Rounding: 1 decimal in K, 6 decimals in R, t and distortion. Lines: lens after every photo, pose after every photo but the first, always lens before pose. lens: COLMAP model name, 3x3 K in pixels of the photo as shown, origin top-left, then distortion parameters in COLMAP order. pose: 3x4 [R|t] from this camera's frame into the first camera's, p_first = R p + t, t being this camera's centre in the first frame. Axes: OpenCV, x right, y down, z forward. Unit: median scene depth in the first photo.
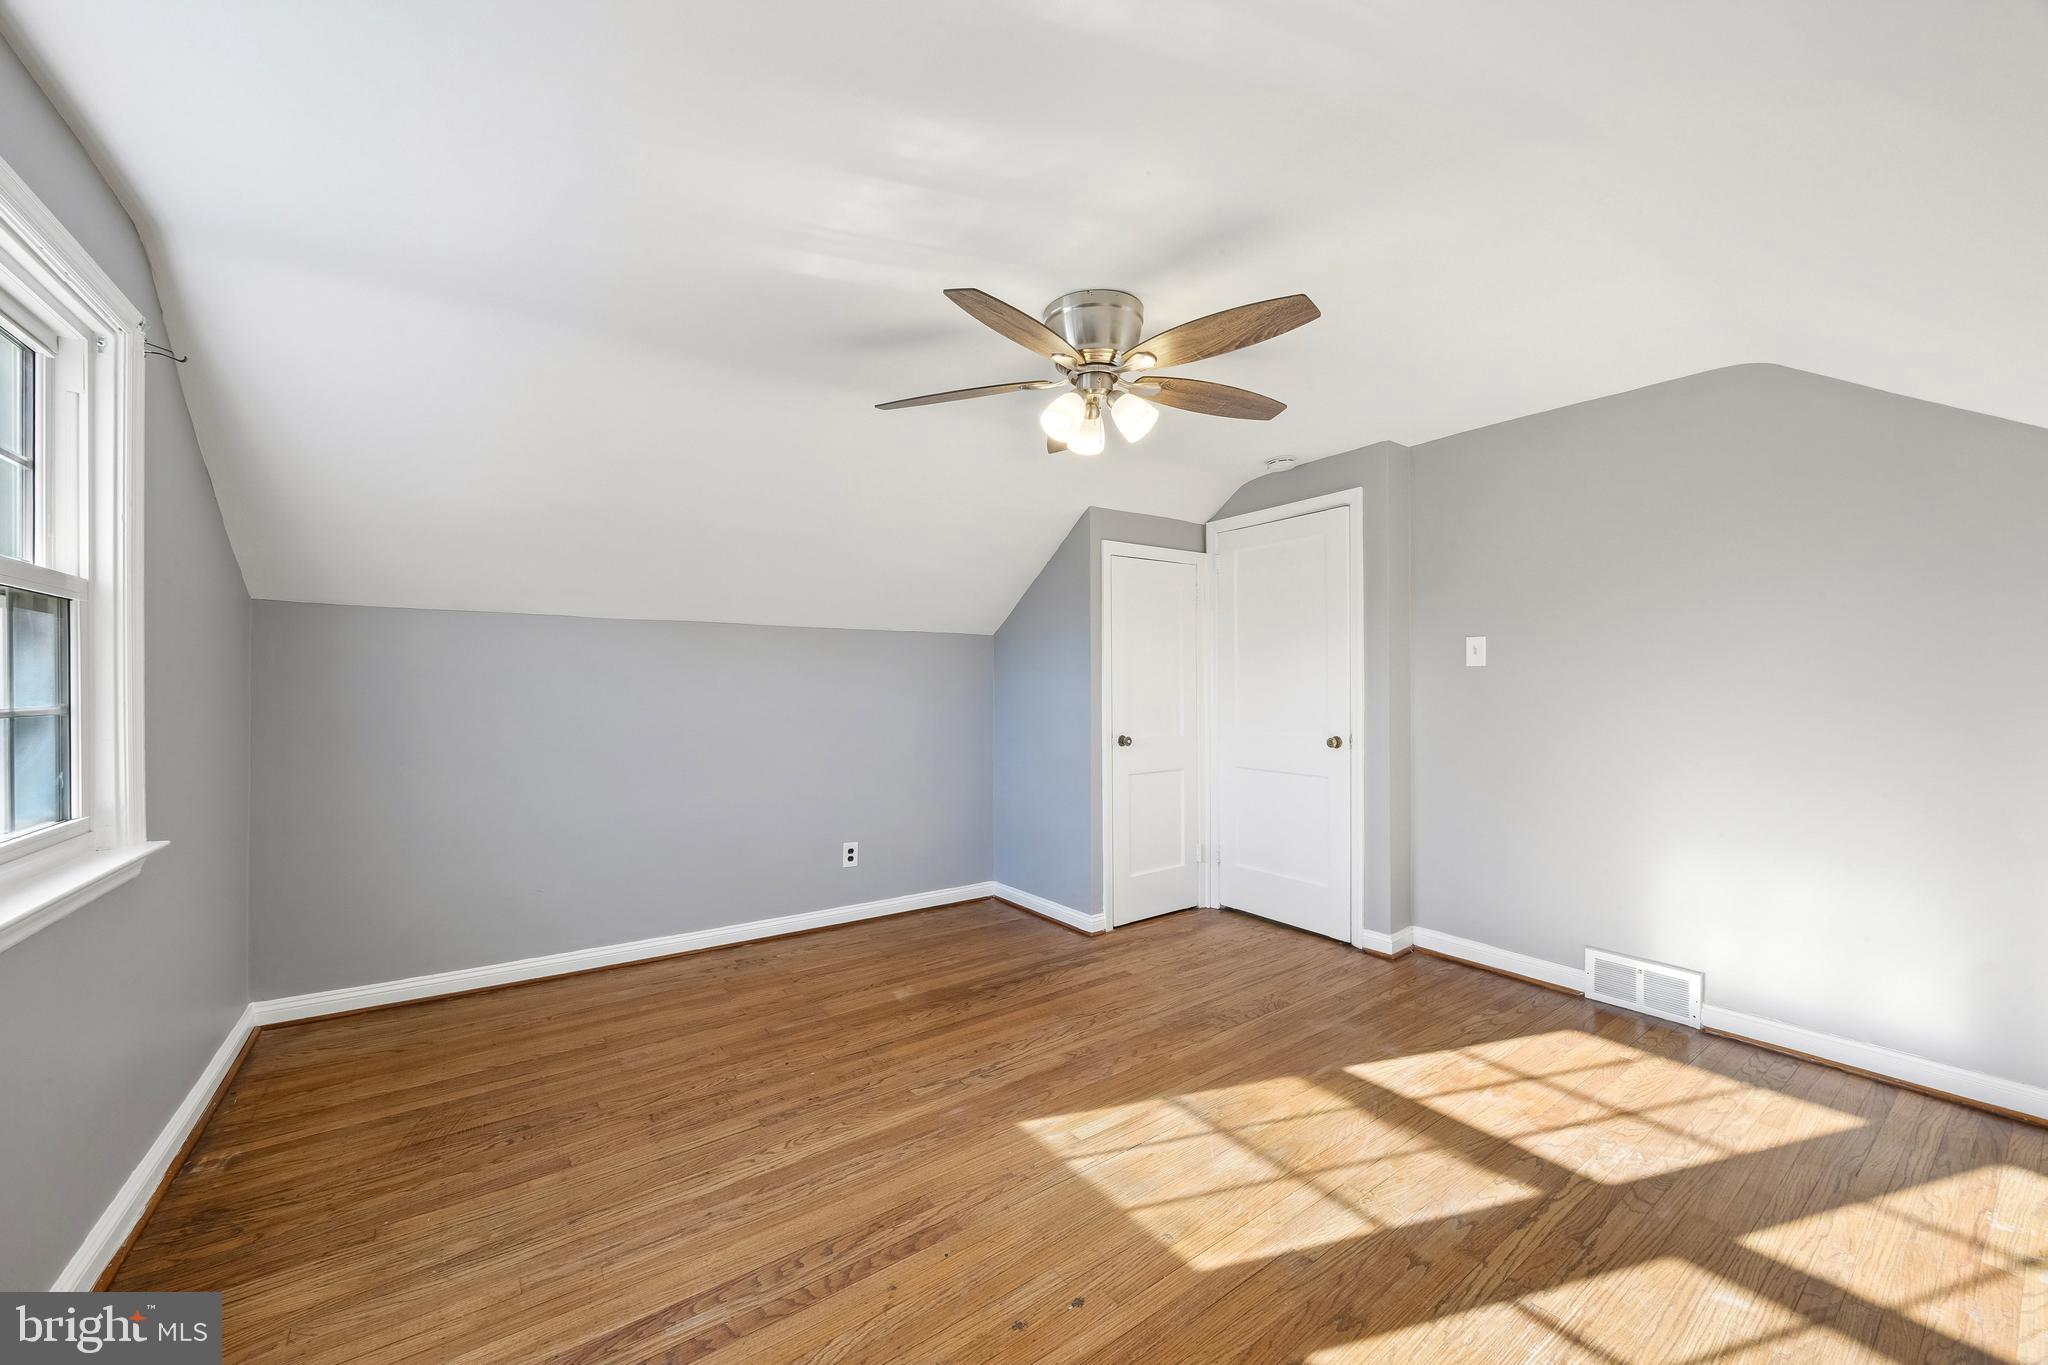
lens RADIAL K [[775.4, 0, 1013.8], [0, 775.4, 680.5], [0, 0, 1]] dist [-0.005913, 0.000076]
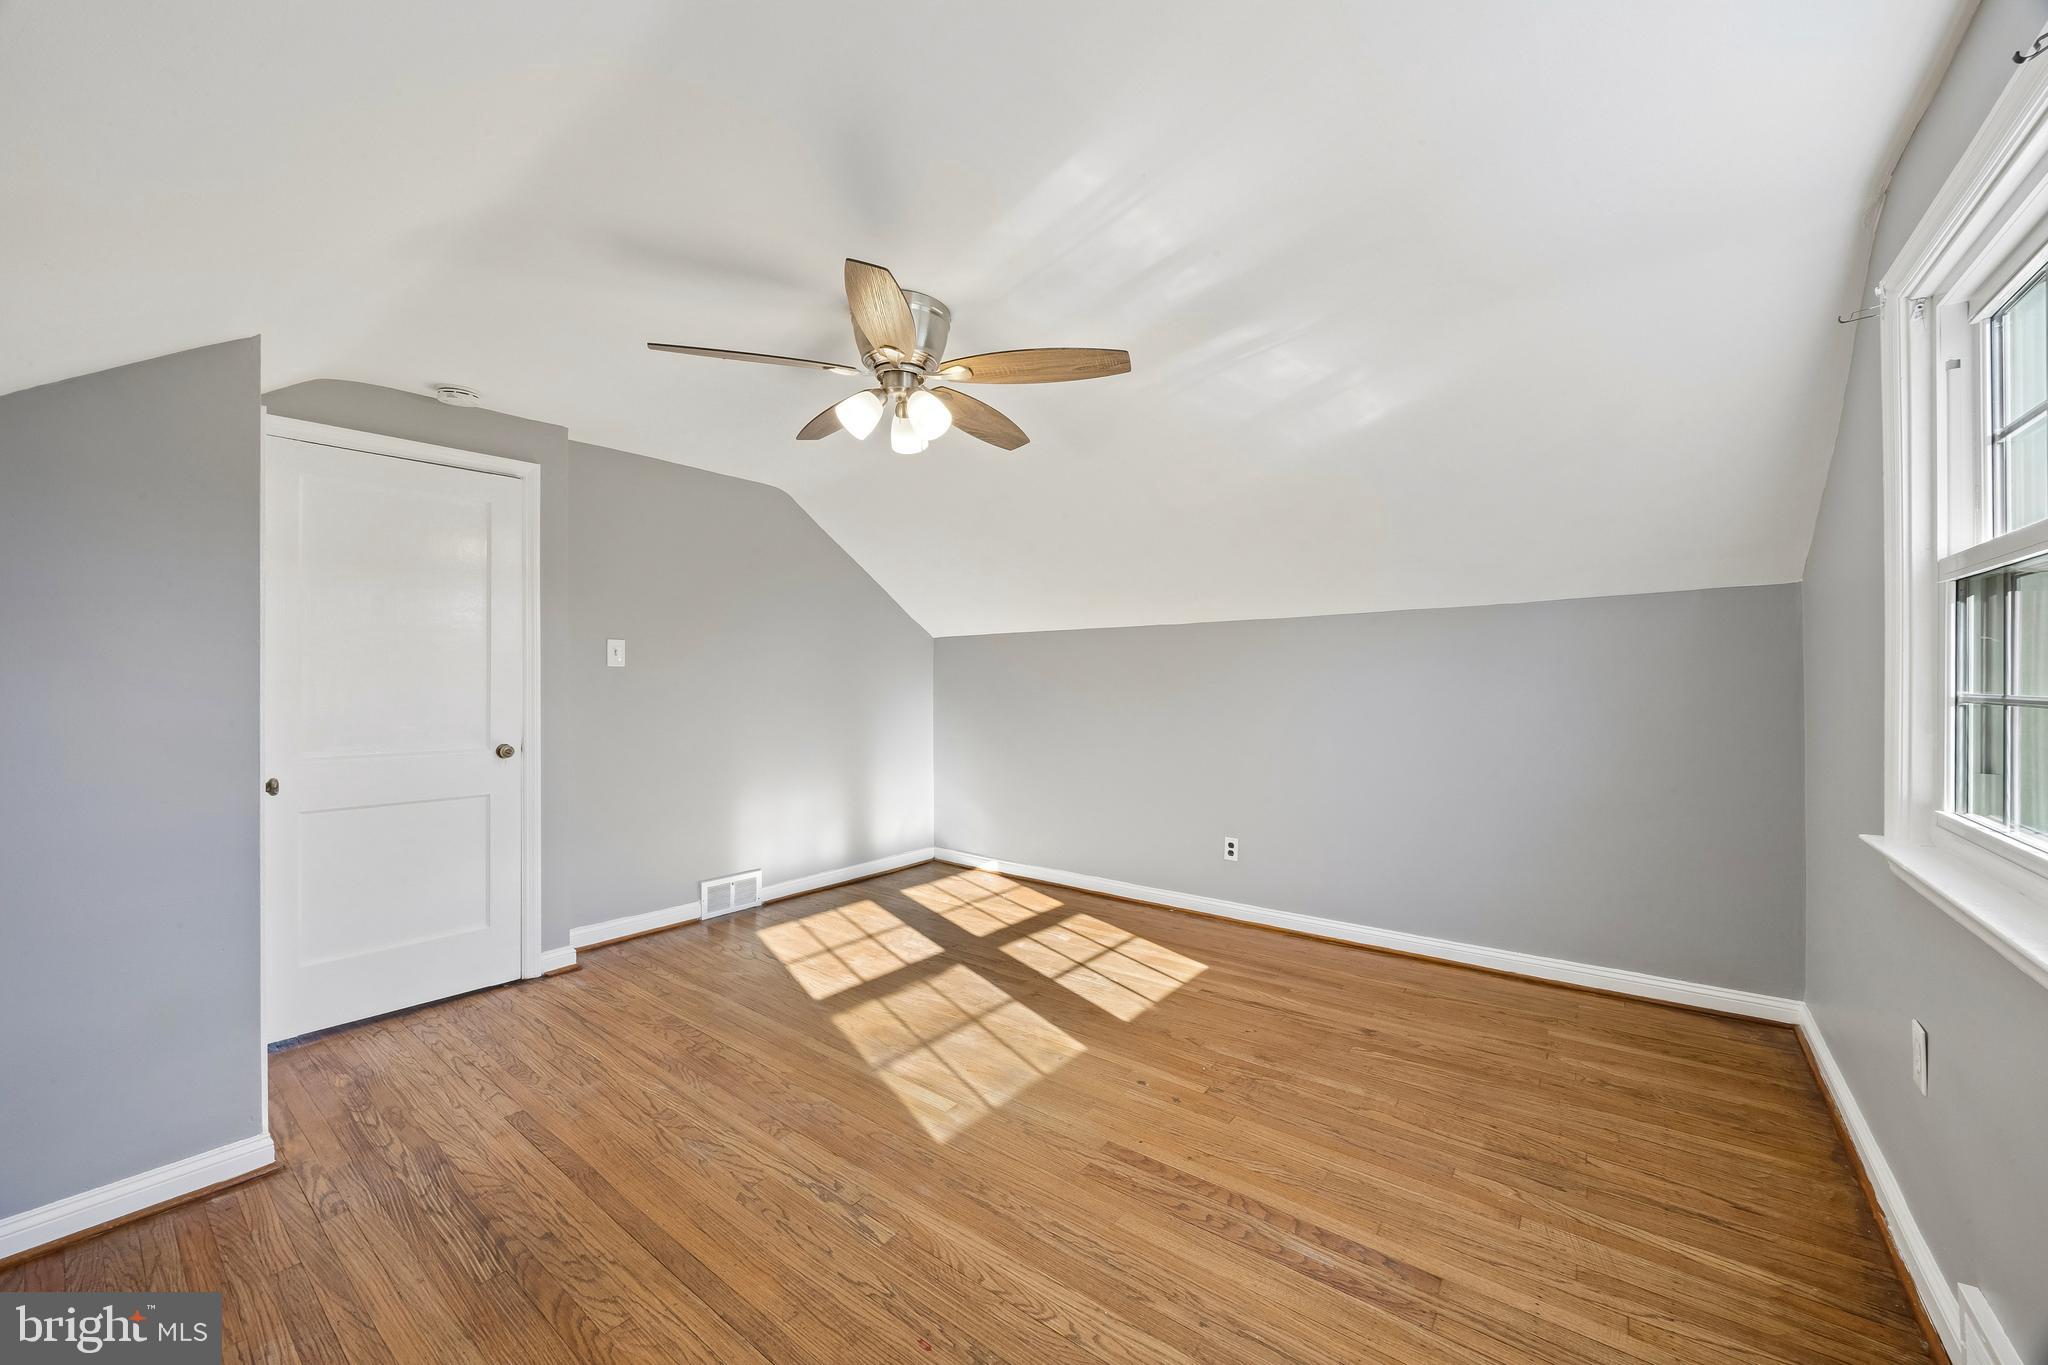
lens RADIAL K [[775.4, 0, 1013.8], [0, 775.4, 680.5], [0, 0, 1]] dist [-0.005913, 0.000076]
pose [[-0.277452, 0.004597, 0.960729, -0.934037], [-0.002383, 0.999982, -0.005473, 0.008808], [-0.960737, -0.003808, -0.277436, 1.176102]]
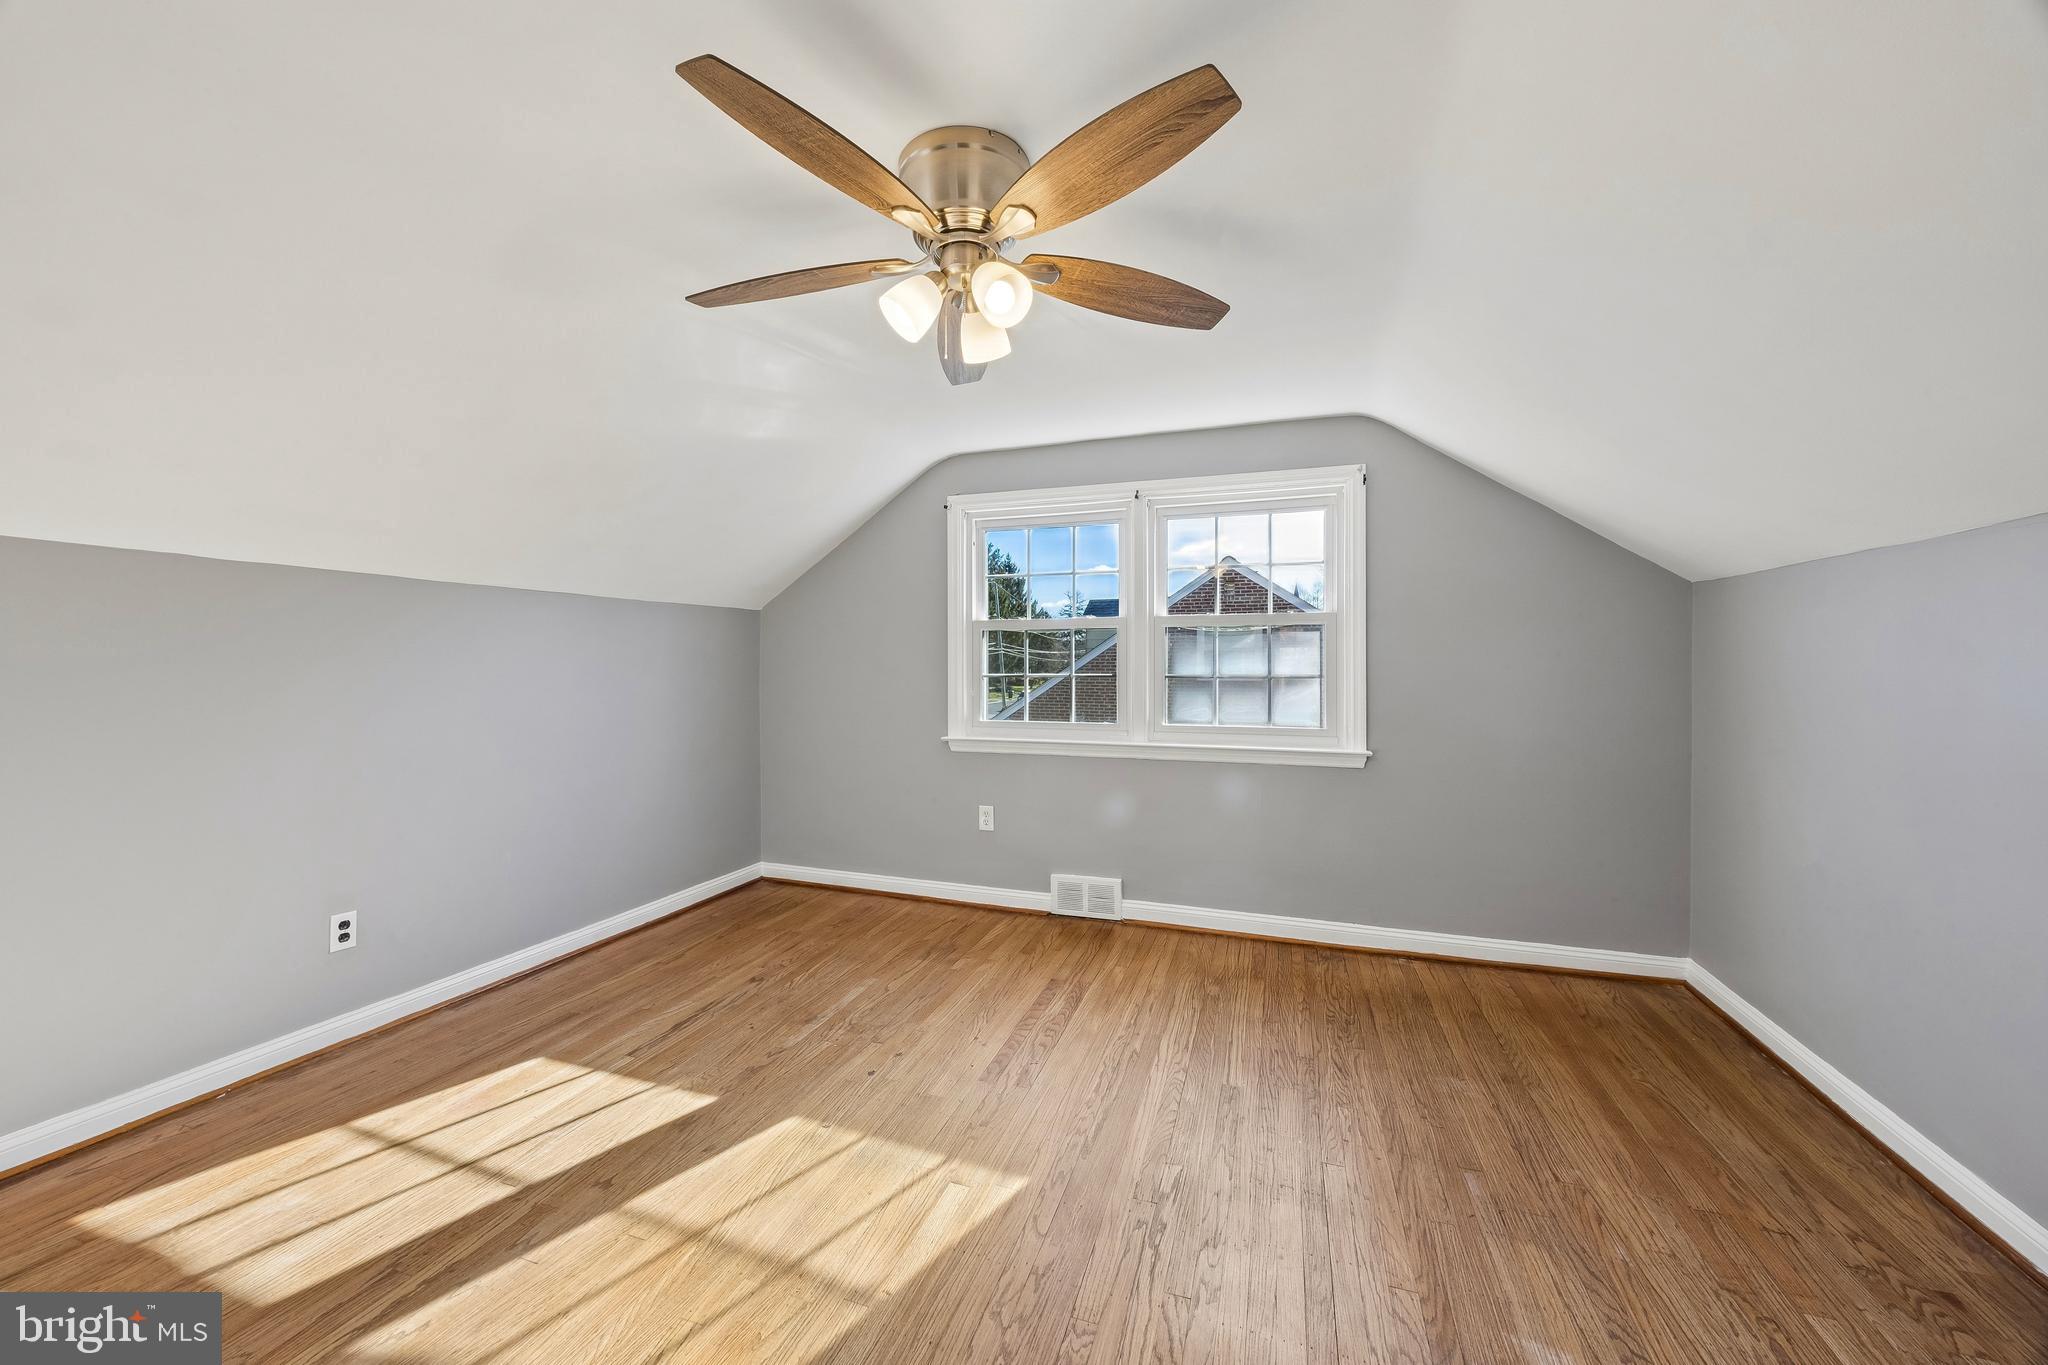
lens RADIAL K [[779.8, 0, 1024.7], [0, 779.8, 674.3], [0, 0, 1]] dist [-0.004304, -0.000241]
pose [[-0.810862, 0.005360, -0.585212, 0.509665], [0.004153, 0.999986, 0.003404, 0.014467], [0.585222, 0.000330, -0.810873, 1.691649]]
